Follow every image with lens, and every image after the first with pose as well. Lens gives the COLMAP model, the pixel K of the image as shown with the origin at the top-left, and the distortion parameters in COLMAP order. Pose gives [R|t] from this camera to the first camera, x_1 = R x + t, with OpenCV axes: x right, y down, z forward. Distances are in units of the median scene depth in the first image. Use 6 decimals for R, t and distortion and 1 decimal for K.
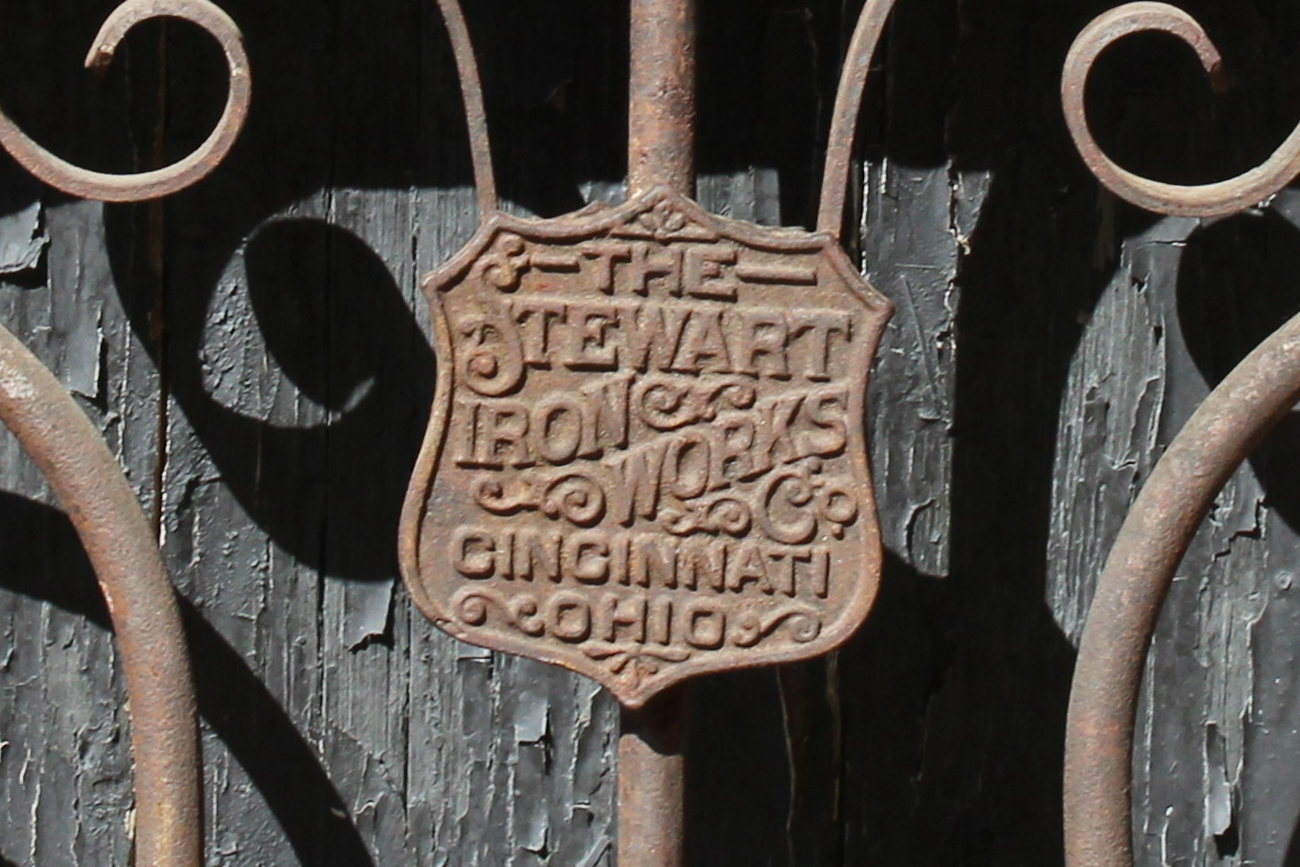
lens RADIAL K [[9106.3, 0, 653.0], [0, 9106.3, 428.1], [0, 0, 1]] dist [0.044625, 0.000000]
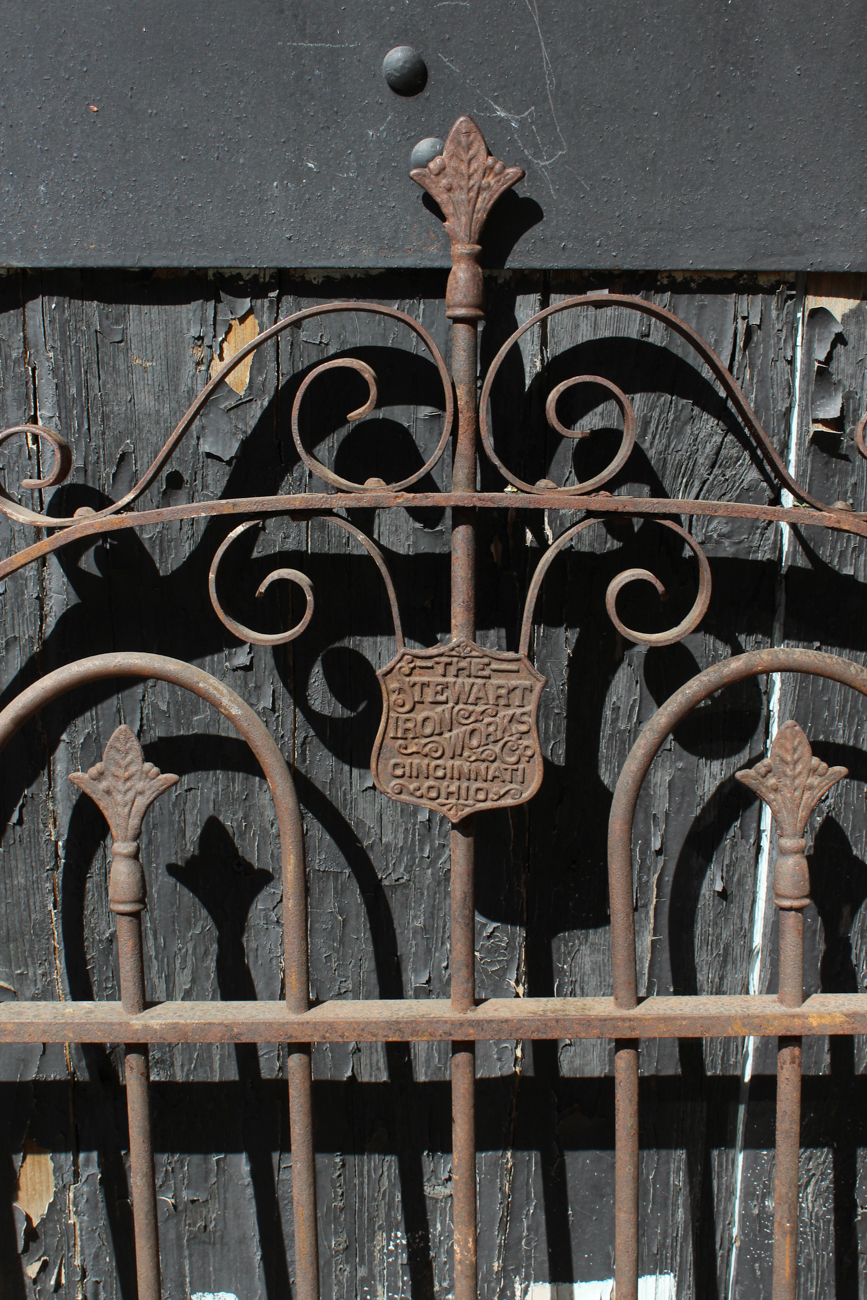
lens RADIAL K [[1543.7, 0, 442.0], [0, 1543.7, 654.7], [0, 0, 1]] dist [-0.043481, 0.000000]
pose [[0.999485, -0.009356, -0.030698, 0.008818], [0.009789, 0.999854, 0.013995, -0.027534], [0.030563, -0.014289, 0.999431, 0.521108]]
